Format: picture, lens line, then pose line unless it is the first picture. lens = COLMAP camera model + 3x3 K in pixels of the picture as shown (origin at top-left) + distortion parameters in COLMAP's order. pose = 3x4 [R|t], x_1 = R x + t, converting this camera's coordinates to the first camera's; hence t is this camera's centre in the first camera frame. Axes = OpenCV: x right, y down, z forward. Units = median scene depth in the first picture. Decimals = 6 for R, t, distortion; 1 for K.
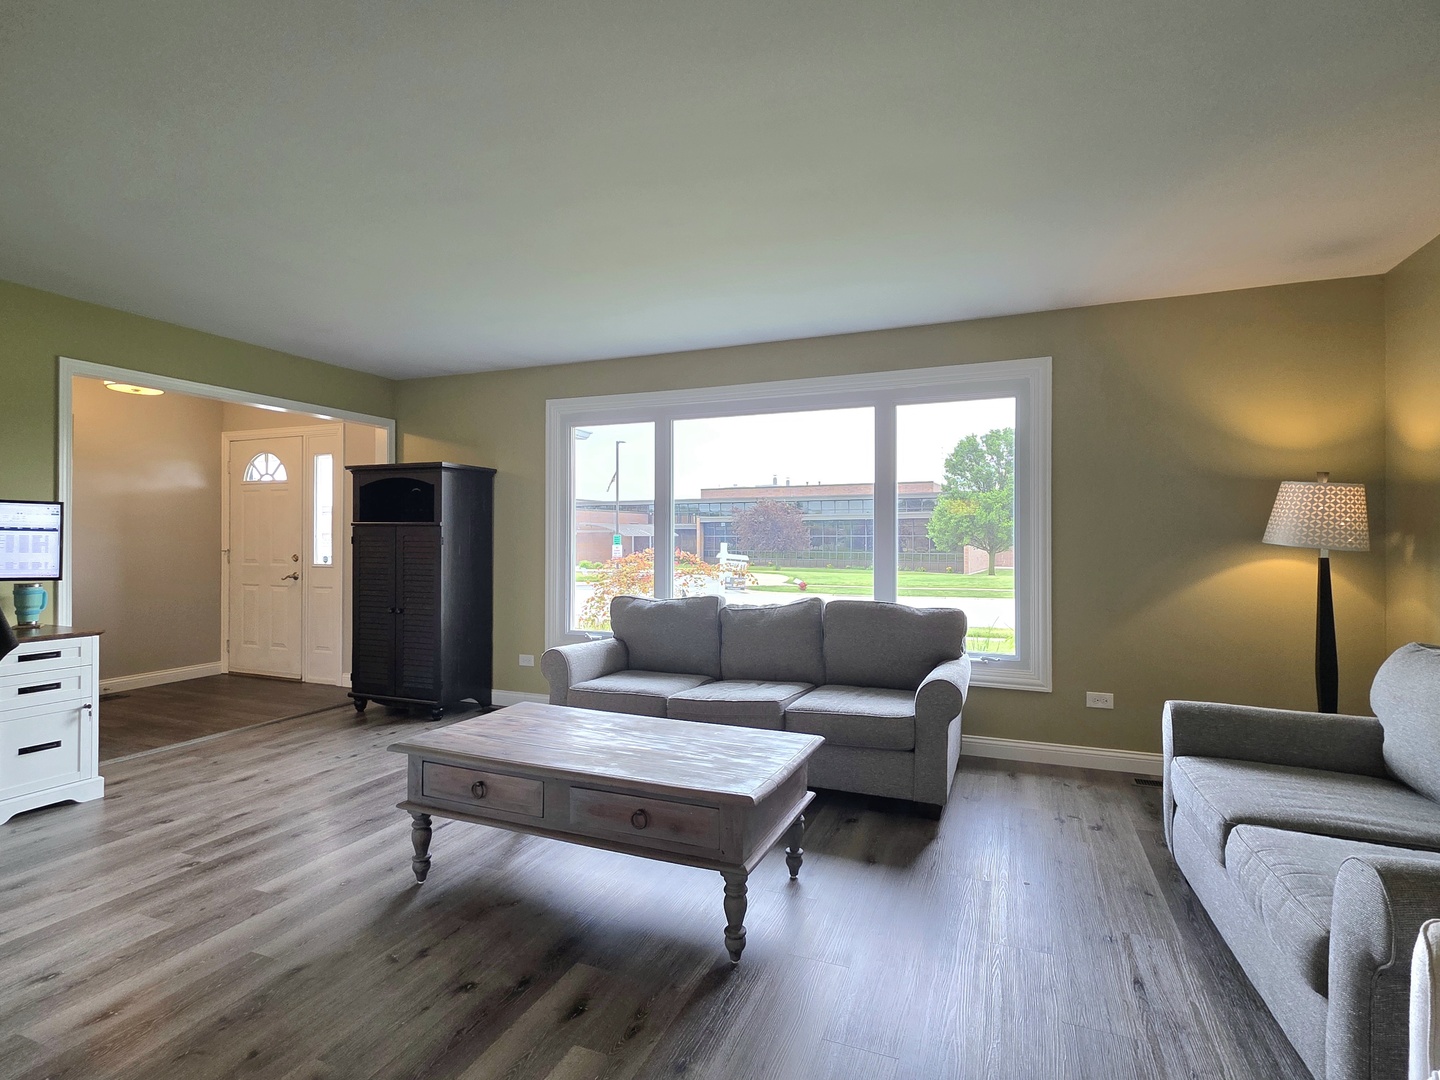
lens RADIAL K [[709.6, 0, 719.1], [0, 709.6, 536.1], [0, 0, 1]] dist [0.000978, 0.000008]
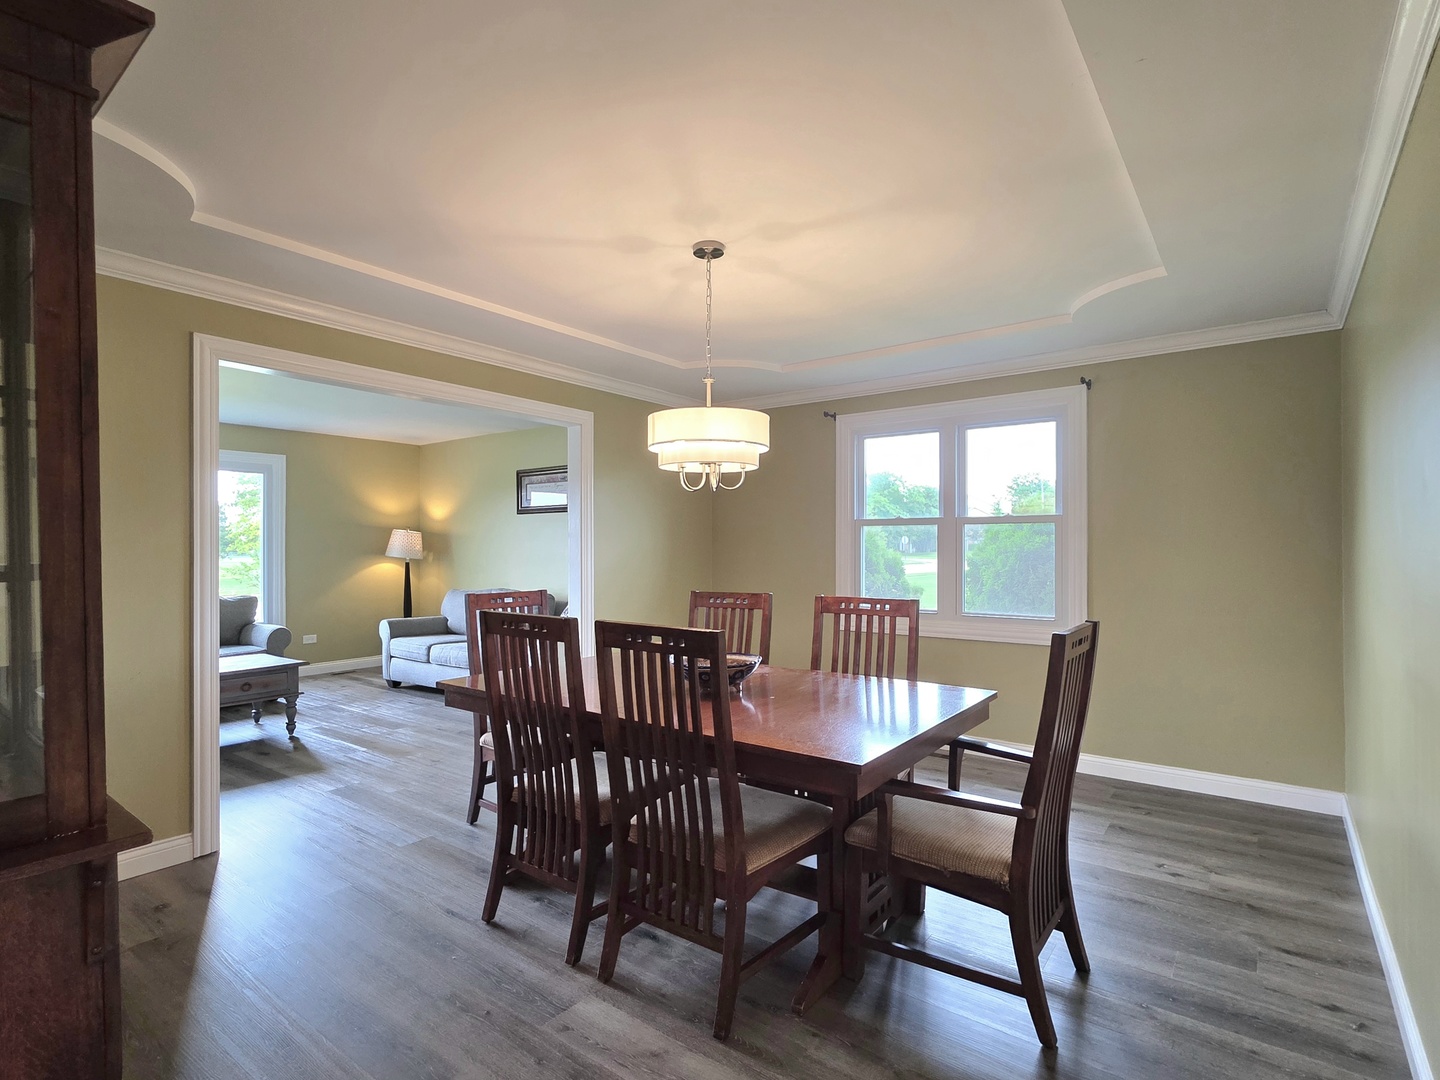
lens RADIAL K [[703.9, 0, 726.6], [0, 703.9, 538.9], [0, 0, 1]] dist [0.002129, 0.000629]
pose [[0.257964, 0.002666, 0.966151, -1.183548], [-0.000511, 0.999996, -0.002623, -0.043250], [-0.966154, 0.000183, 0.257965, -0.665195]]
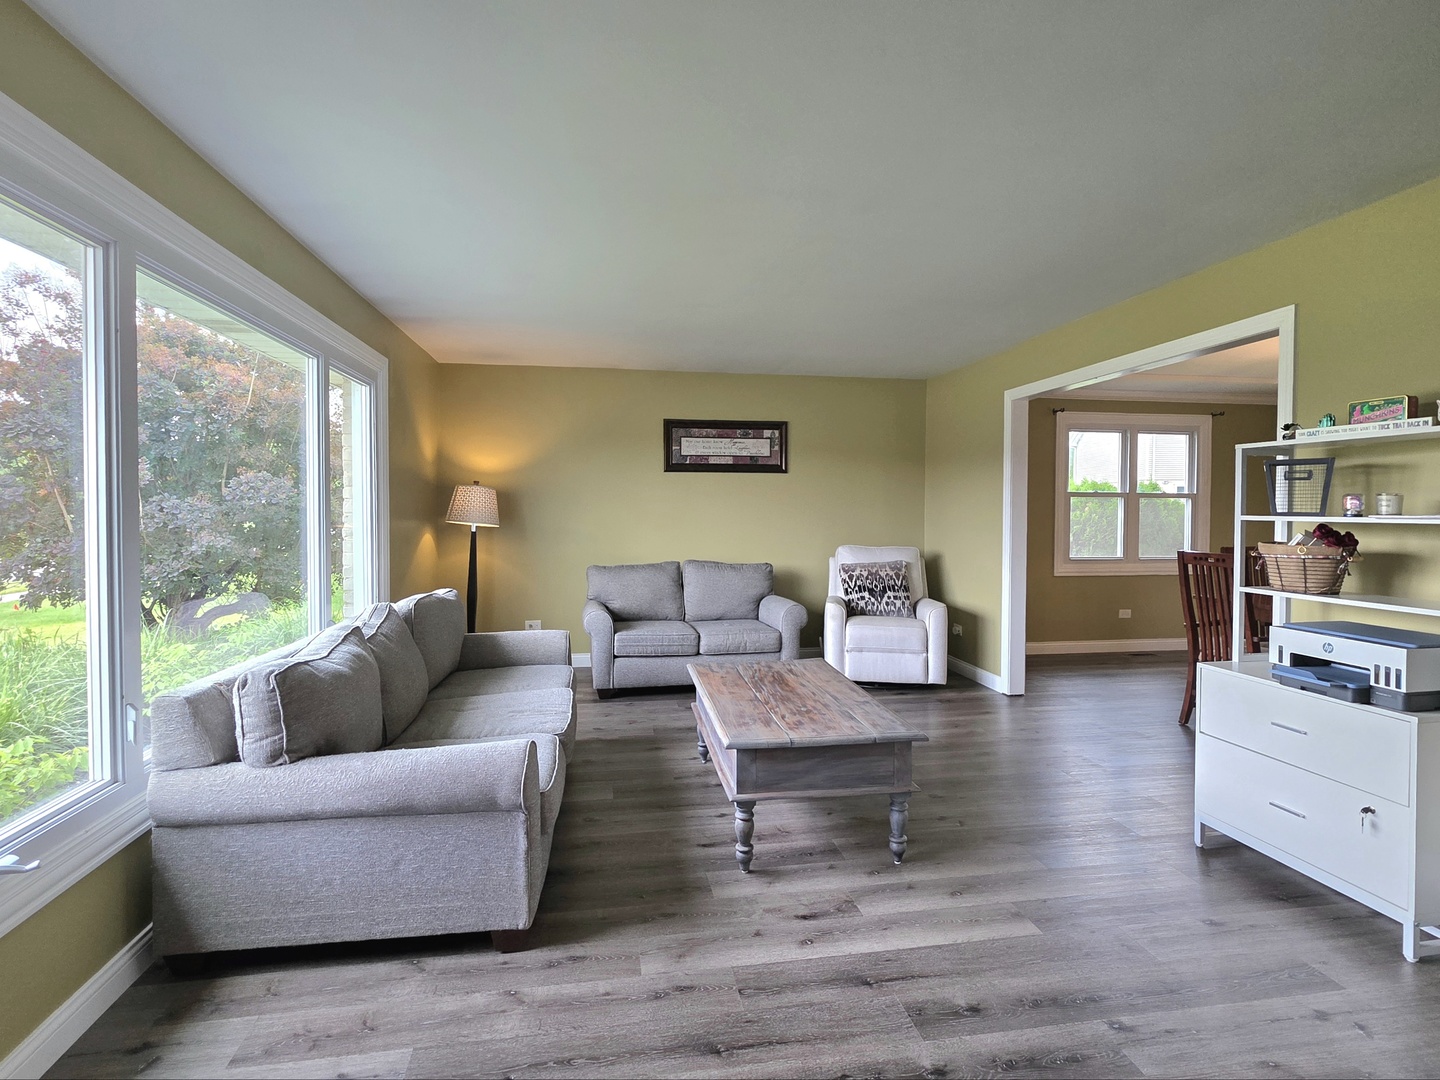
lens RADIAL K [[709.6, 0, 719.1], [0, 709.6, 536.1], [0, 0, 1]] dist [0.000978, 0.000008]
pose [[-0.501357, -0.033776, 0.864581, -0.897738], [-0.010608, 0.999403, 0.032892, -0.020099], [-0.865175, 0.007319, -0.501416, 1.334977]]
